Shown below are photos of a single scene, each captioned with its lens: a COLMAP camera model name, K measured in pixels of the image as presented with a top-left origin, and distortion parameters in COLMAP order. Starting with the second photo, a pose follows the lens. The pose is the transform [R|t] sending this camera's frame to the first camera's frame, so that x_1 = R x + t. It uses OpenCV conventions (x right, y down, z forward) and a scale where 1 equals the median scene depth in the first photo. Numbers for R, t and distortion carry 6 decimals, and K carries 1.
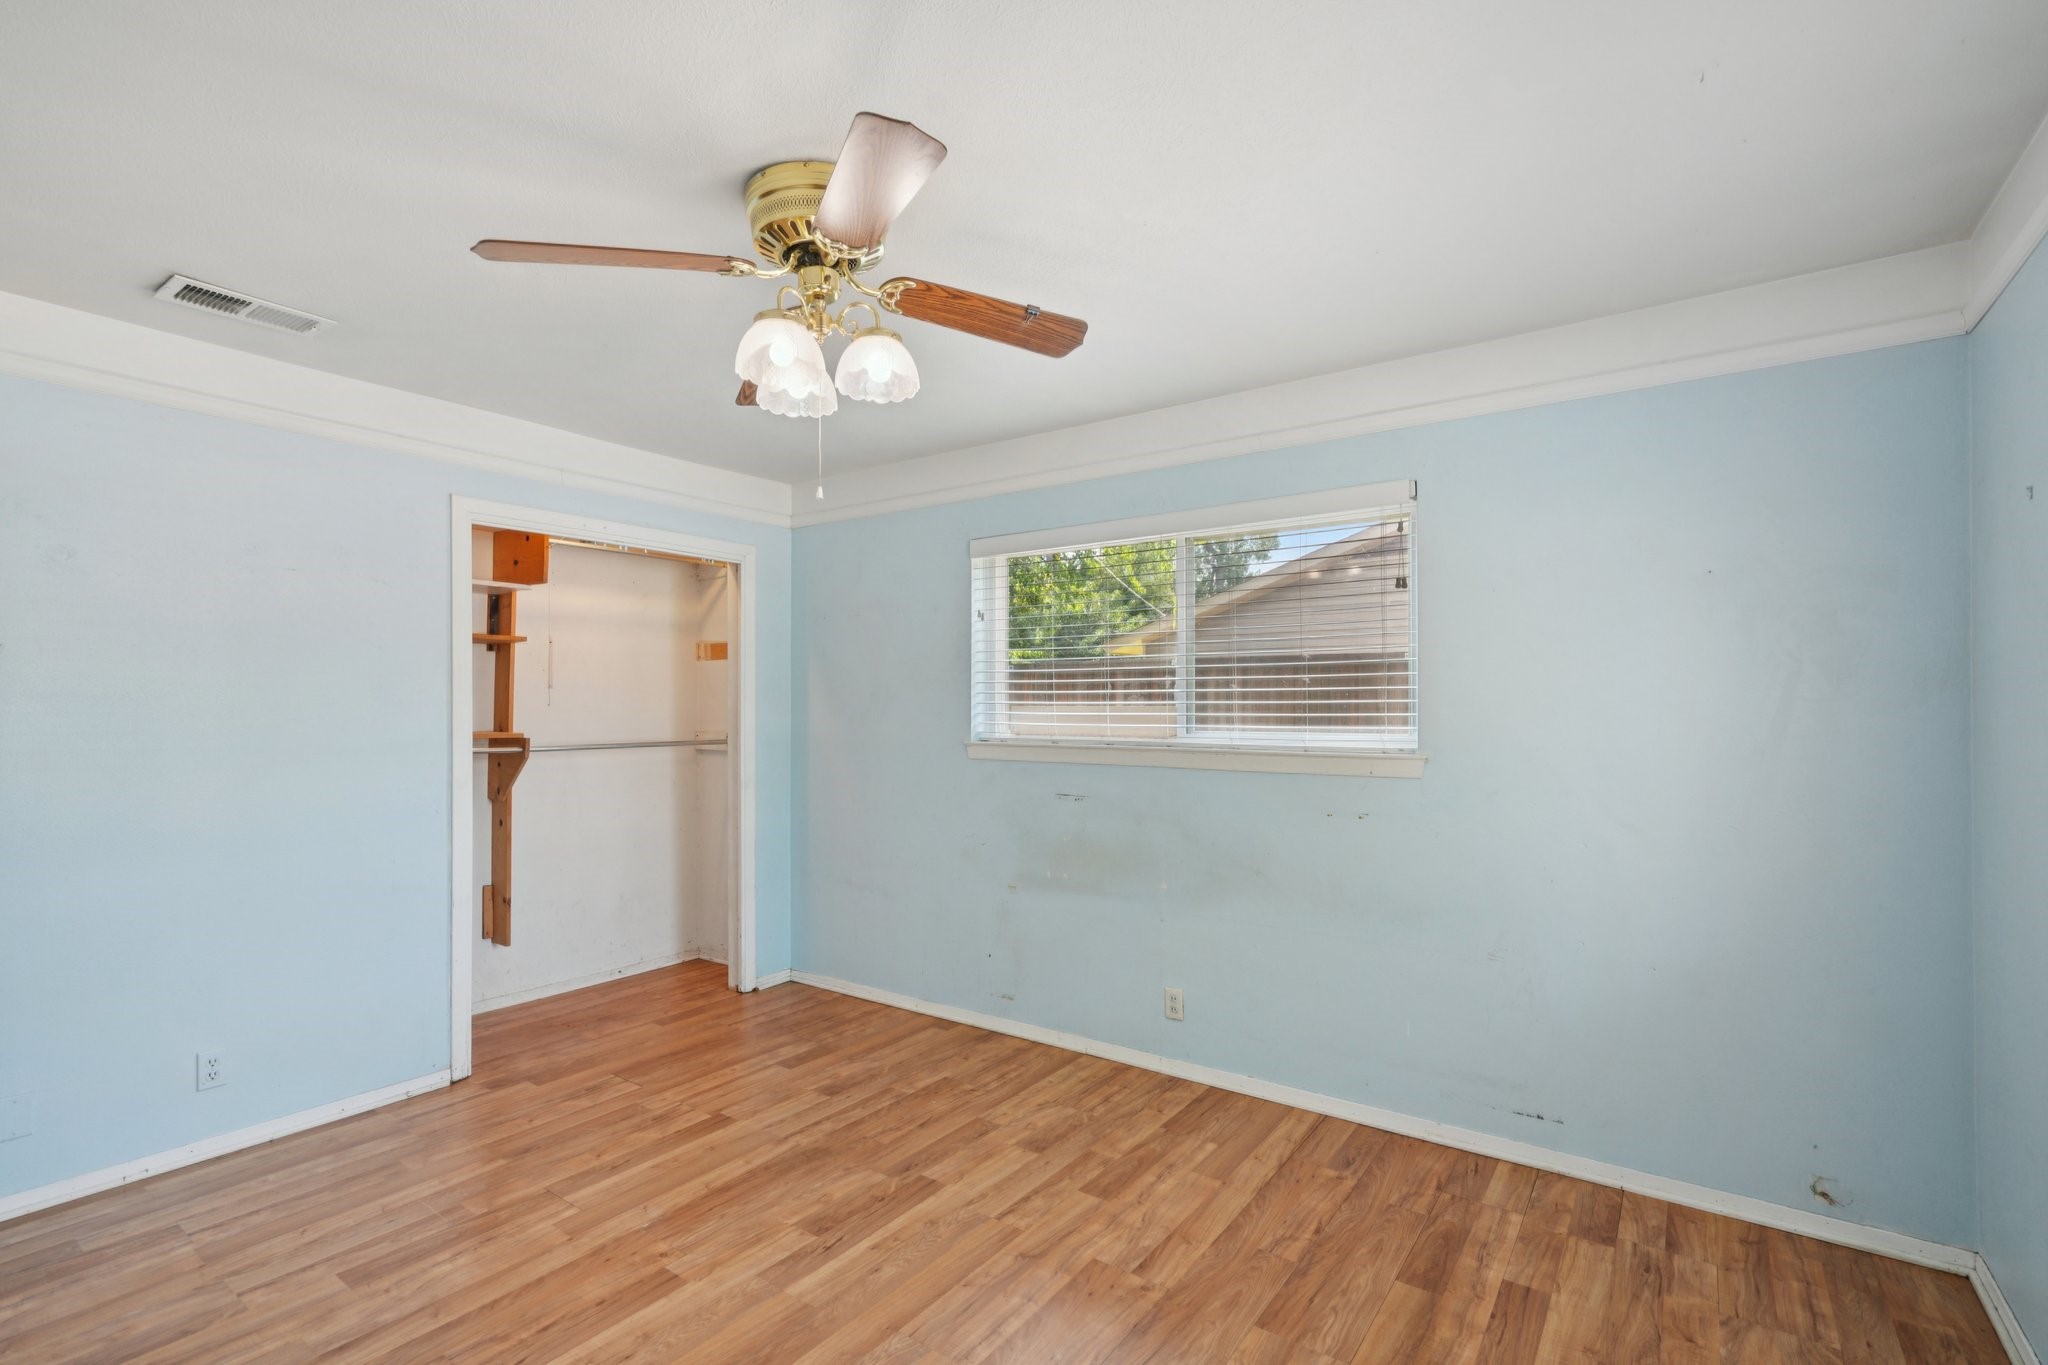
lens RADIAL K [[930.6, 0, 1014.4], [0, 930.6, 697.5], [0, 0, 1]] dist [-0.008850, 0.003800]
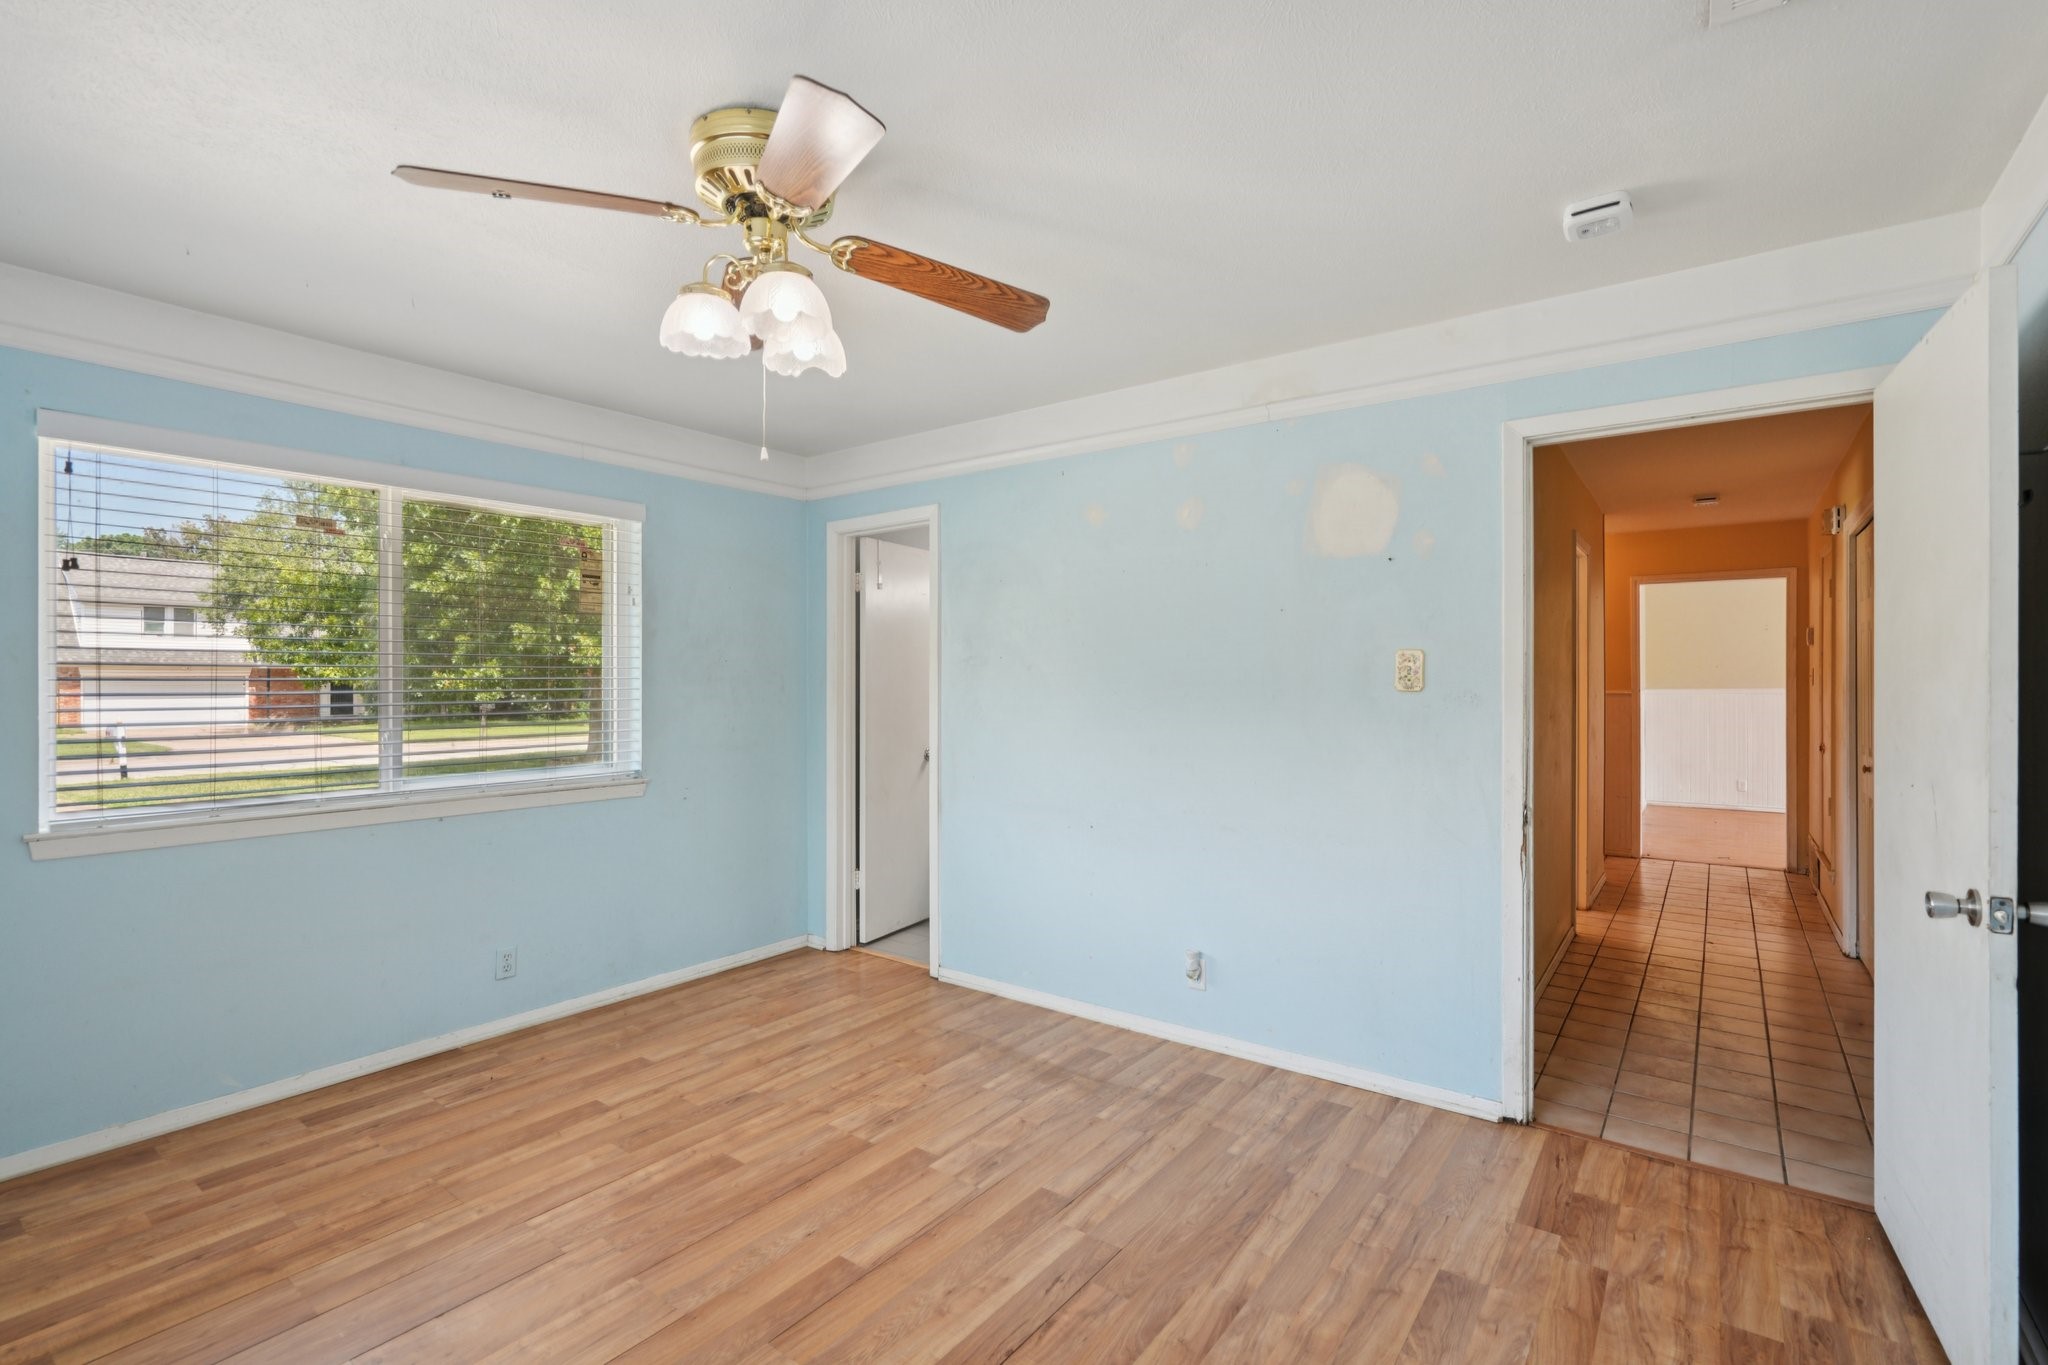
lens RADIAL K [[930.6, 0, 1019.6], [0, 930.6, 684.1], [0, 0, 1]] dist [-0.008850, 0.003800]
pose [[-0.999819, 0.002345, 0.018865, -0.347102], [0.002150, 0.999944, -0.010359, 0.020342], [-0.018889, -0.010317, -0.999768, 1.378182]]
